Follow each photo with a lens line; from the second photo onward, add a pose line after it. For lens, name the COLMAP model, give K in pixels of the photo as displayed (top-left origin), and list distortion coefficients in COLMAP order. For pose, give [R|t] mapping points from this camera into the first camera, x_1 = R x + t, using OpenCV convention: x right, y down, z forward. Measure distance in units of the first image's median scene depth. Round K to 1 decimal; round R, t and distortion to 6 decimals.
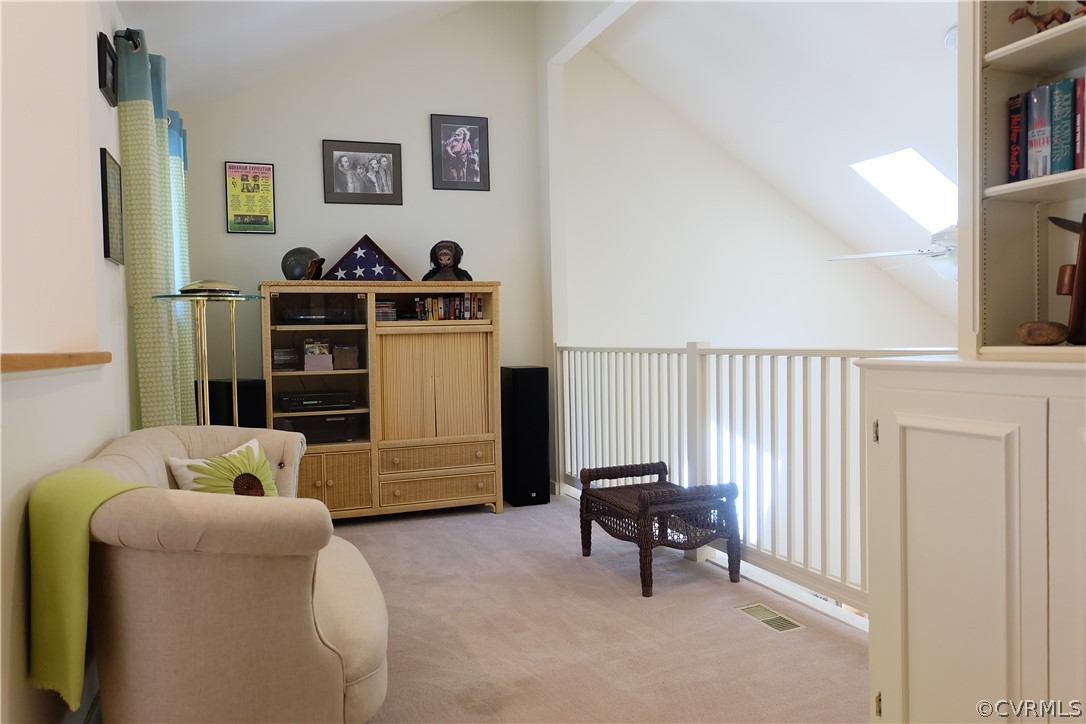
lens RADIAL K [[756.9, 0, 535.8], [0, 756.9, 362.4], [0, 0, 1]] dist [-0.036644, 0.039618]
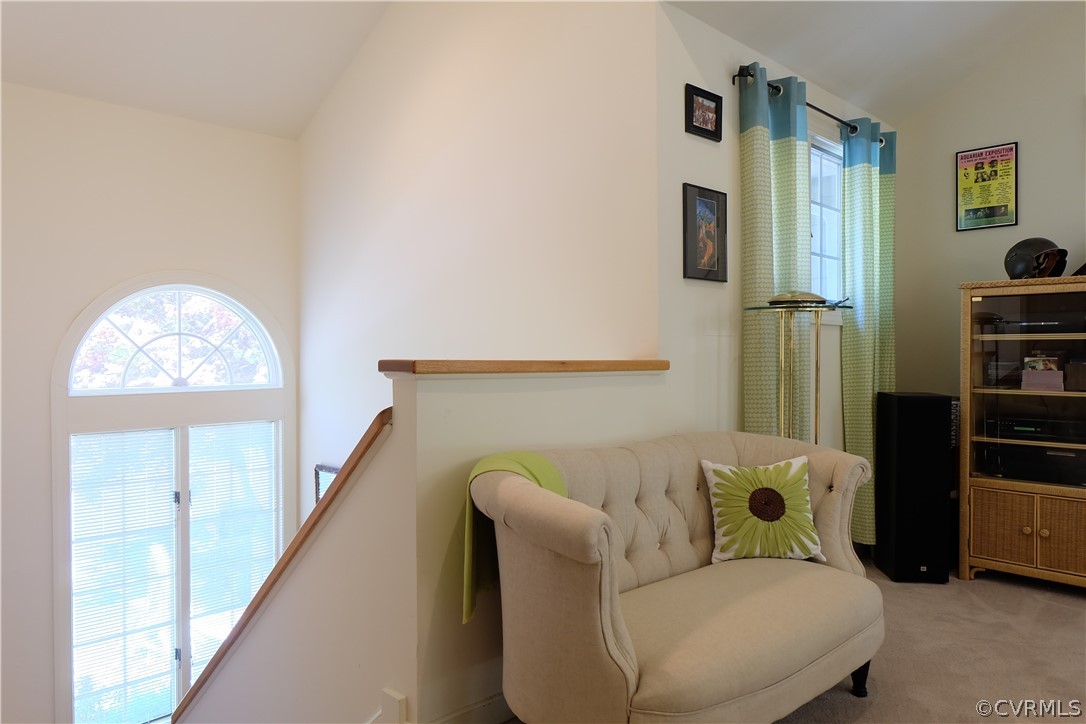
lens RADIAL K [[756.9, 0, 537.2], [0, 756.9, 359.2], [0, 0, 1]] dist [-0.036644, 0.039618]
pose [[0.398513, 0.026757, -0.916772, 0.227262], [-0.037111, 0.999226, 0.013032, -0.012795], [0.916412, 0.028829, 0.399197, 0.191725]]
